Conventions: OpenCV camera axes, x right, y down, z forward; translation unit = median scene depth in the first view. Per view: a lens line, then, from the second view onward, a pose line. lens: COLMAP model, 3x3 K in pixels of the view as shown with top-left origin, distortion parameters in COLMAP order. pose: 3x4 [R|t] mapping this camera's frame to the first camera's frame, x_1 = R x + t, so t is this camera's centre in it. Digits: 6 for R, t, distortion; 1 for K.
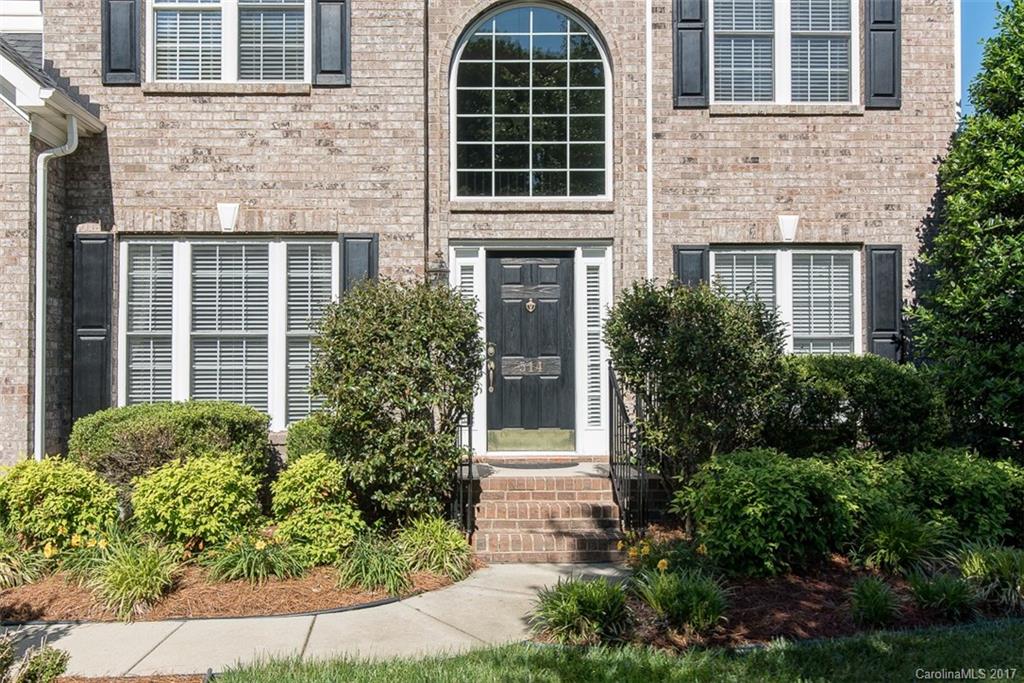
lens RADIAL K [[1729.3, 0, 512.1], [0, 1729.3, 341.0], [0, 0, 1]] dist [-0.023679, 0.000000]
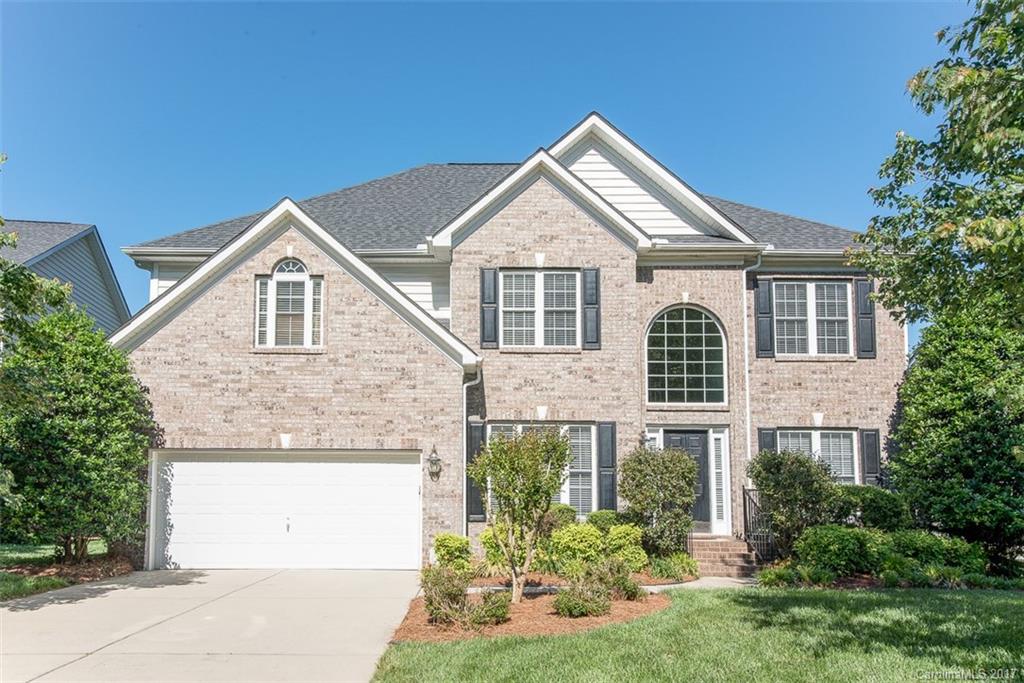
lens RADIAL K [[1133.9, 0, 511.5], [0, 1133.9, 342.2], [0, 0, 1]] dist [0.082837, 0.000000]
pose [[0.997472, 0.002207, -0.071030, -0.099206], [-0.010582, 0.992988, -0.117740, 0.003411], [0.070272, 0.118194, 0.990501, -0.325961]]
